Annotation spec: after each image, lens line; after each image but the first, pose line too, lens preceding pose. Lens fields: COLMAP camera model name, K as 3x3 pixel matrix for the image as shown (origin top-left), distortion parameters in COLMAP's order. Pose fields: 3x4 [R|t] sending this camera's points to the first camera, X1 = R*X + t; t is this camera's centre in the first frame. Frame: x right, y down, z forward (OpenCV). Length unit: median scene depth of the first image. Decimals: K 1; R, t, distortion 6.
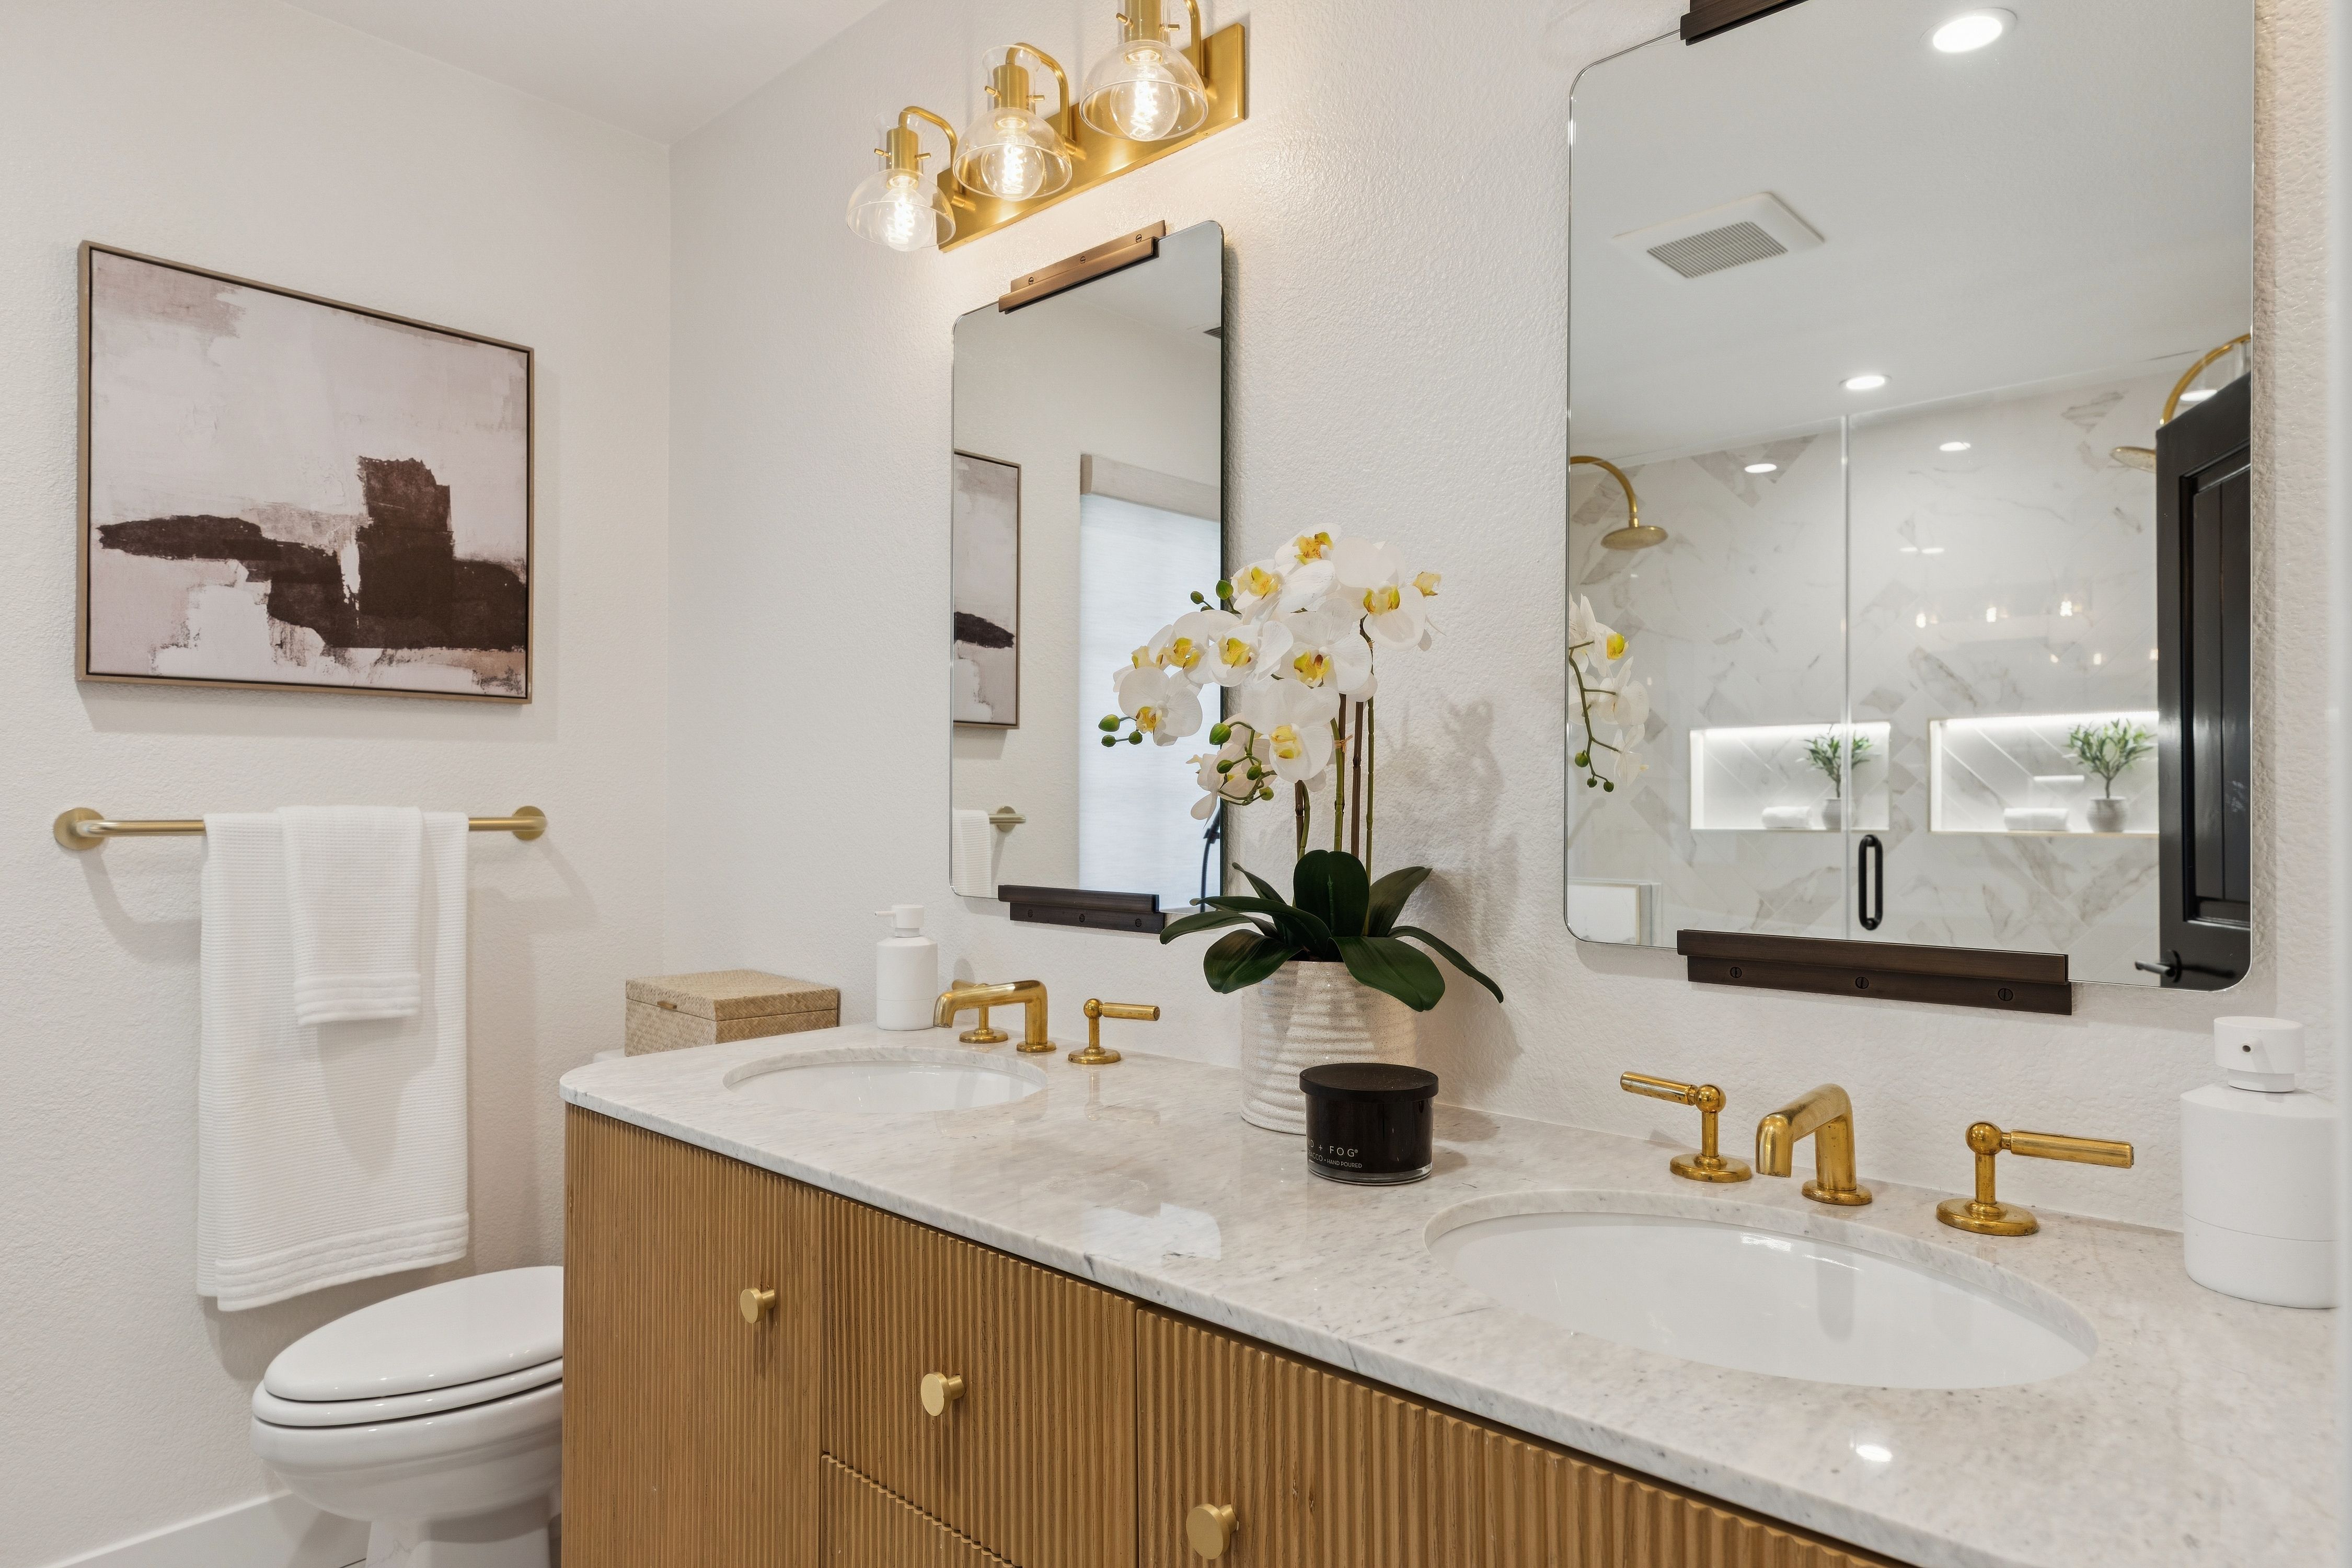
lens RADIAL K [[1390.7, 0, 1172.4], [0, 1390.7, 775.6], [0, 0, 1]] dist [0.012084, -0.001216]
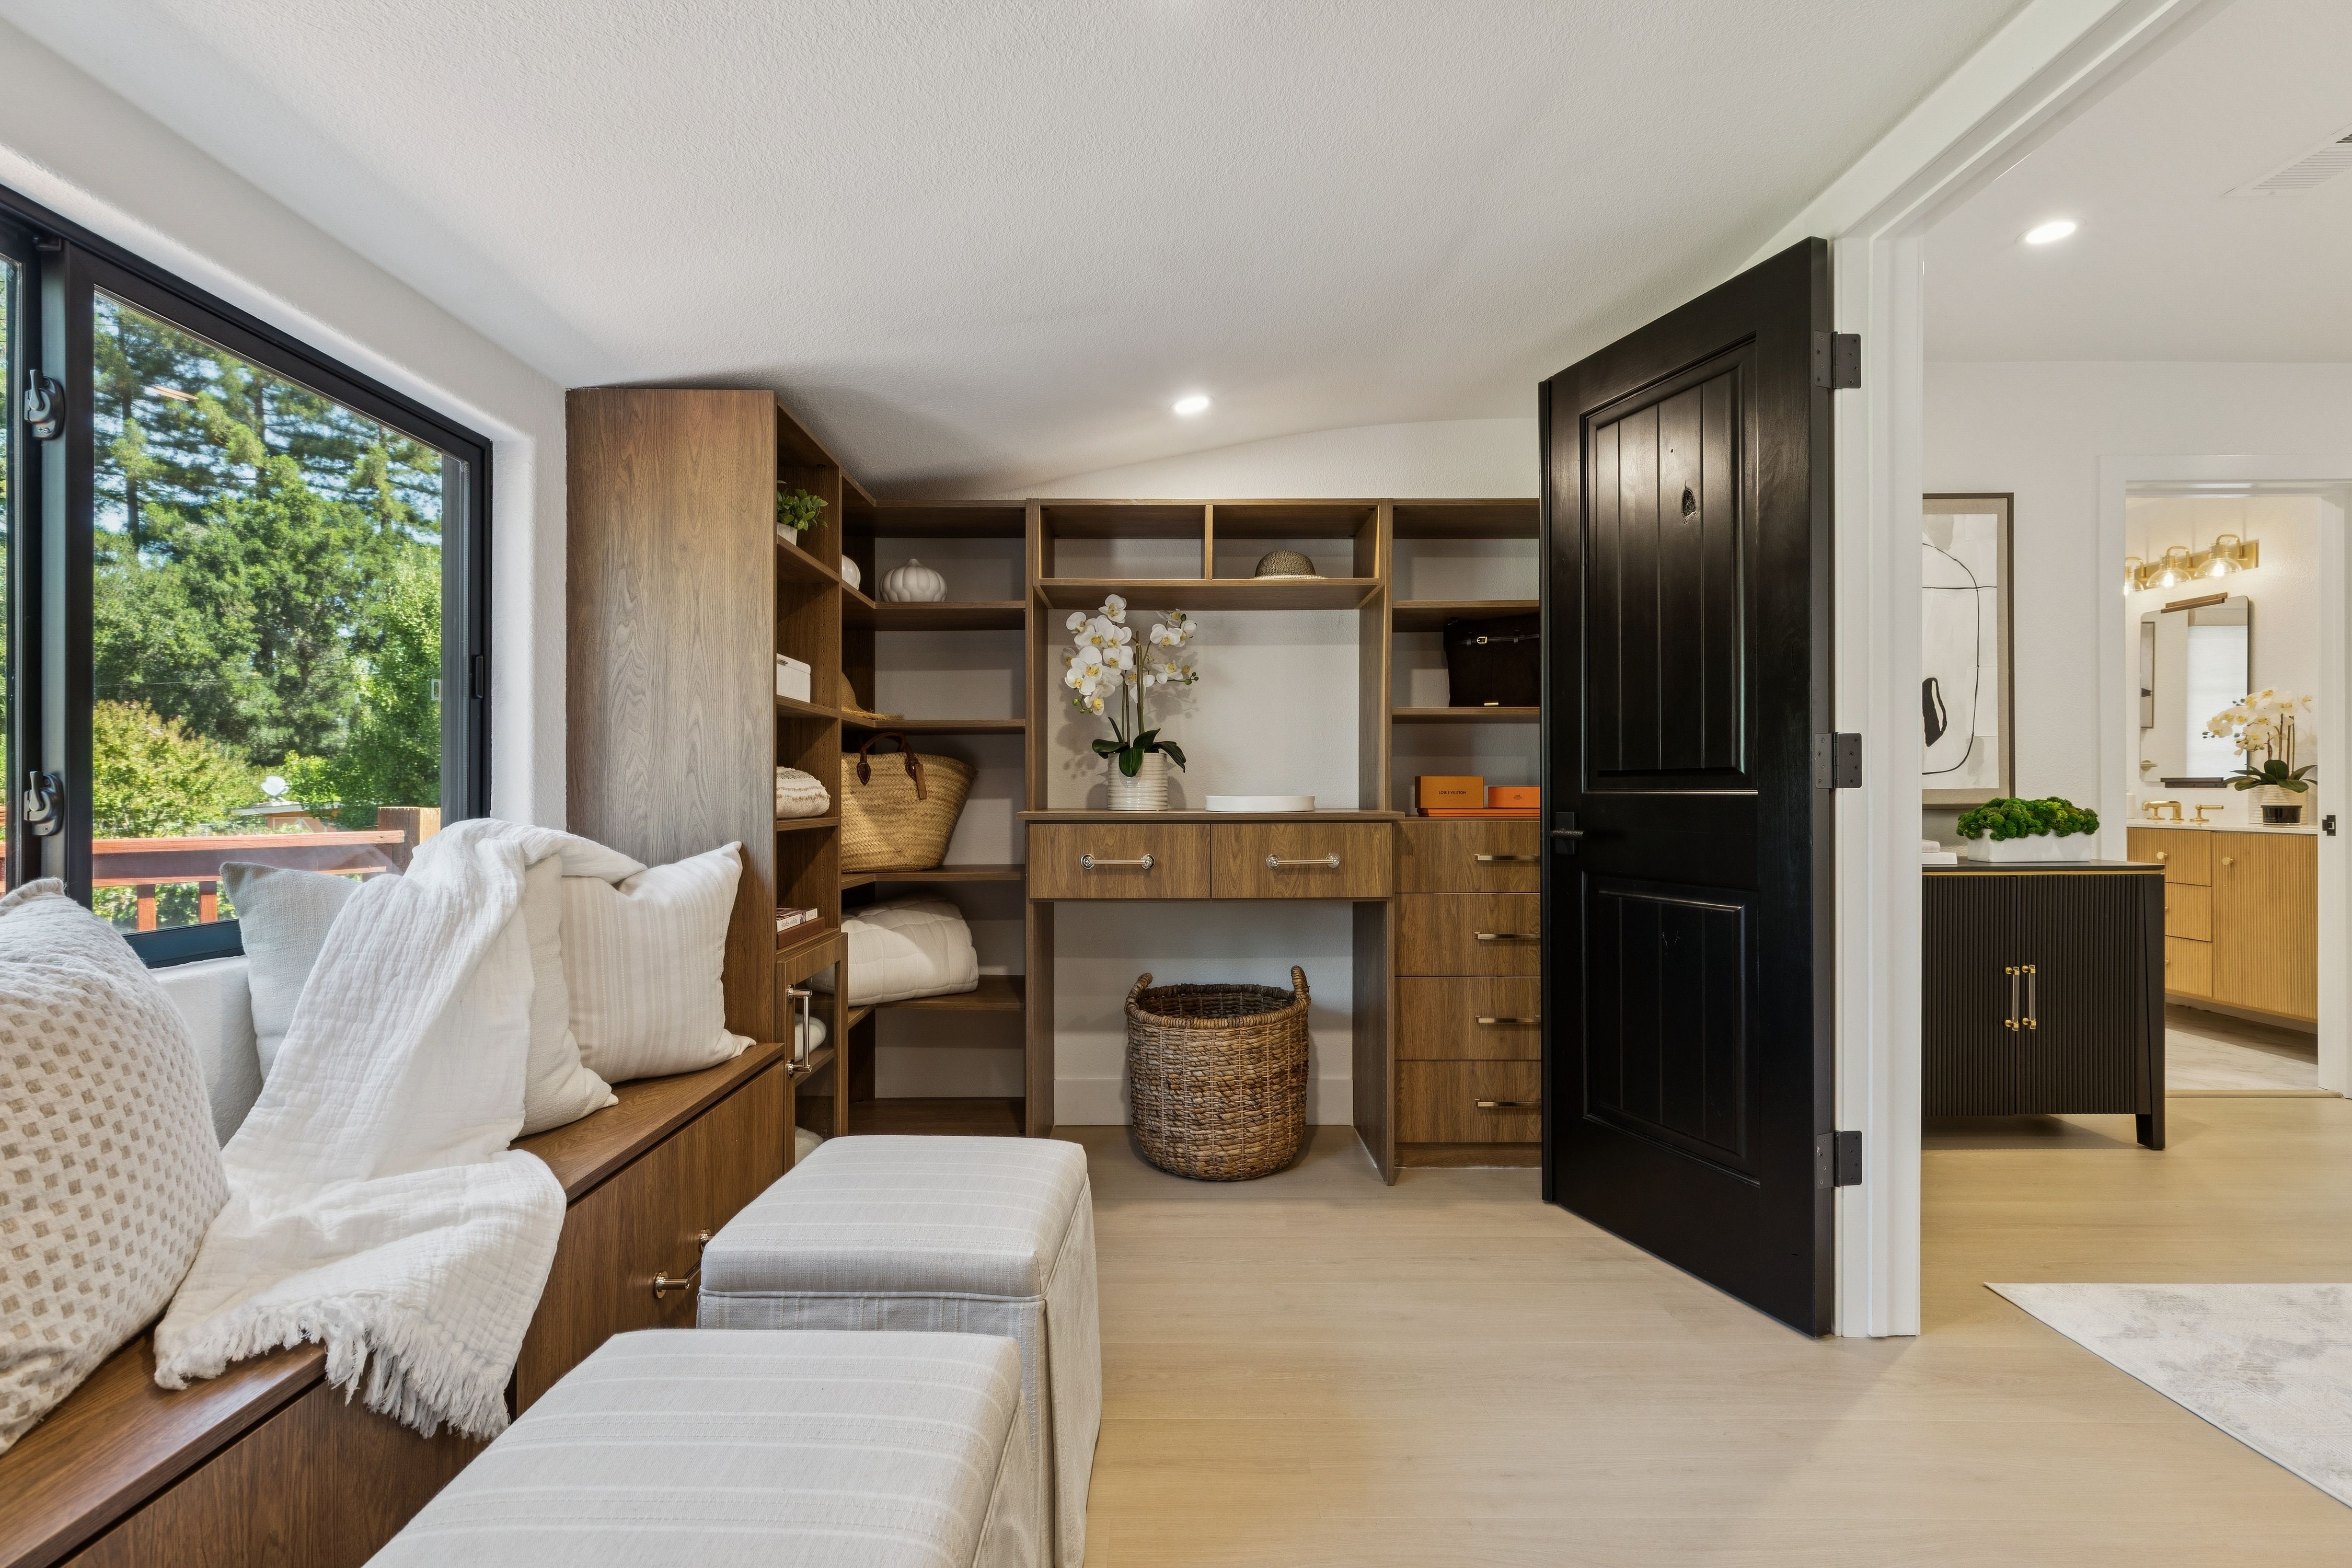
lens RADIAL K [[1059.5, 0, 1170.0], [0, 1059.5, 792.4], [0, 0, 1]] dist [0.012948, 0.000367]
pose [[0.688781, 0.000418, -0.724970, 0.163743], [0.023589, 0.999457, 0.022988, -0.003344], [0.724586, -0.032935, 0.688397, -3.810532]]
